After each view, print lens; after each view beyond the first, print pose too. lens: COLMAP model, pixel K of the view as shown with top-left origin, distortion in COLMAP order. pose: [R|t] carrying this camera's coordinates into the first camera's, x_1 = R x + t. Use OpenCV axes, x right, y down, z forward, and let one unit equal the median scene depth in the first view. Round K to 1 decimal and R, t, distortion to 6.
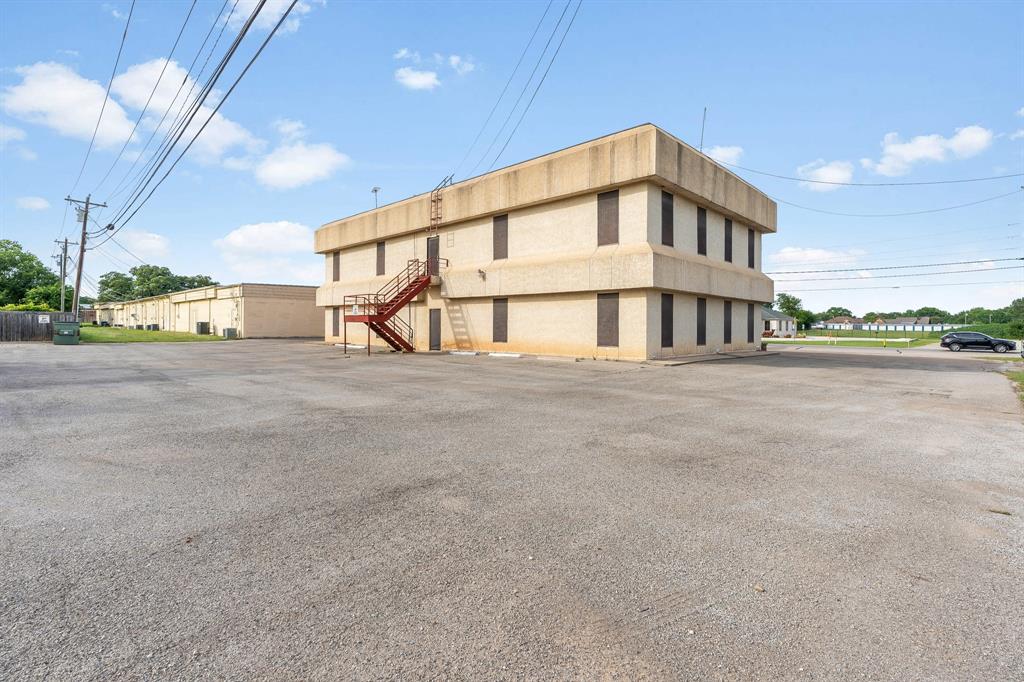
lens RADIAL K [[472.0, 0, 513.7], [0, 472.0, 323.7], [0, 0, 1]] dist [0.005296, 0.000715]
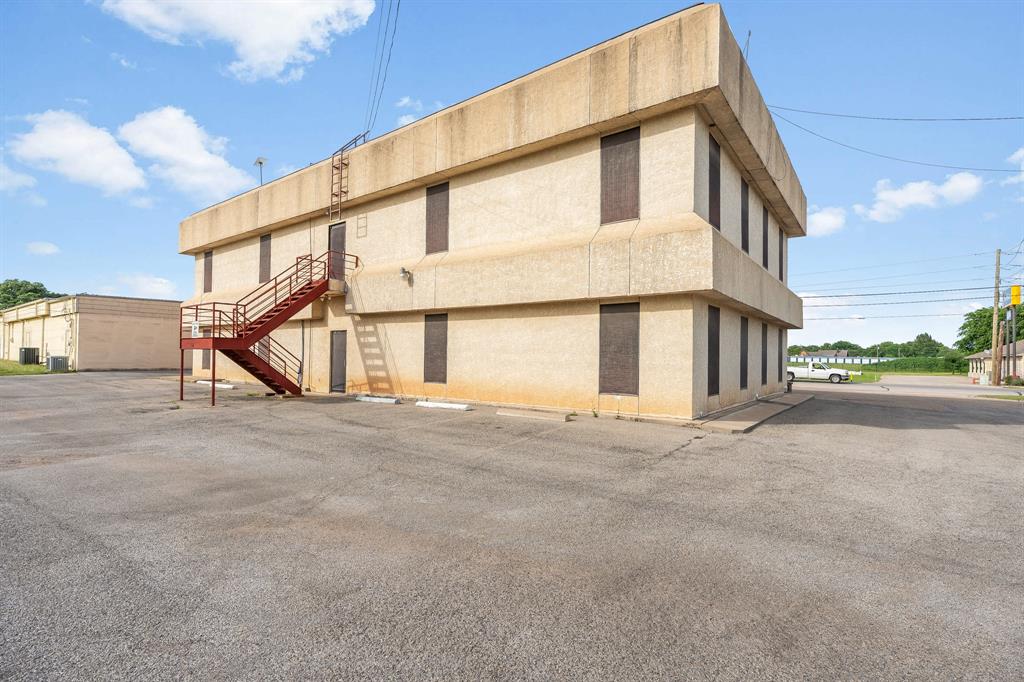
lens RADIAL K [[472.0, 0, 511.8], [0, 472.0, 348.2], [0, 0, 1]] dist [0.005296, 0.000715]
pose [[0.993036, 0.009270, 0.117442, -0.001266], [-0.007975, 0.999902, -0.011495, -0.000859], [-0.117537, 0.010478, 0.993013, 0.322828]]
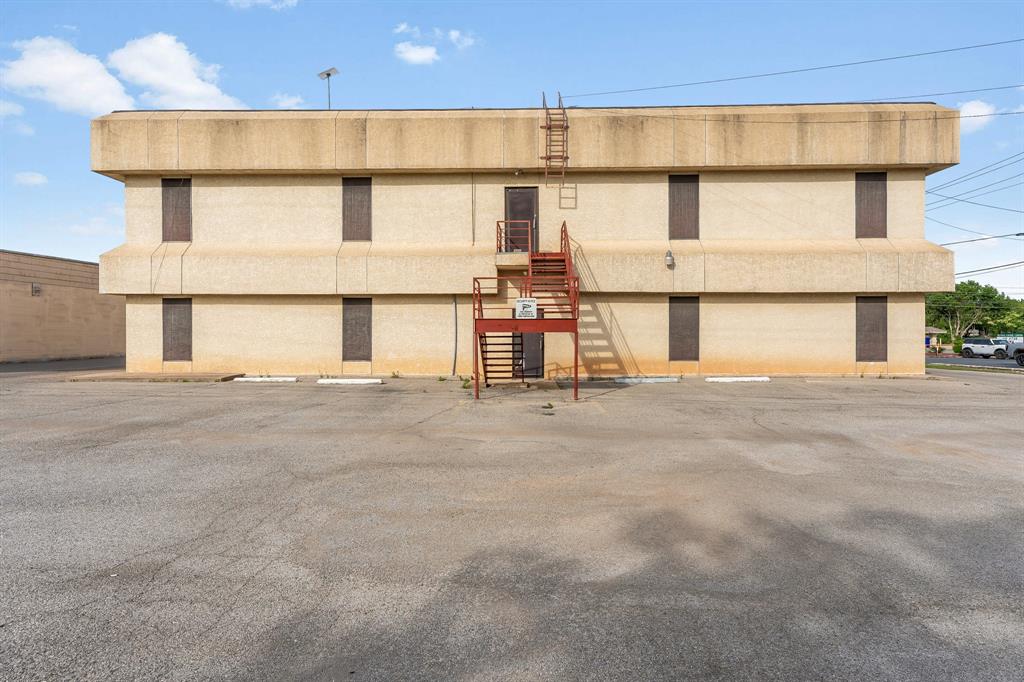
lens RADIAL K [[489.5, 0, 517.8], [0, 489.5, 340.9], [0, 0, 1]] dist [0.013084, -0.001470]
pose [[0.746365, -0.008417, 0.665484, -0.623081], [-0.000007, 0.999920, 0.012656, 0.001630], [-0.665537, -0.009451, 0.746305, 0.573364]]
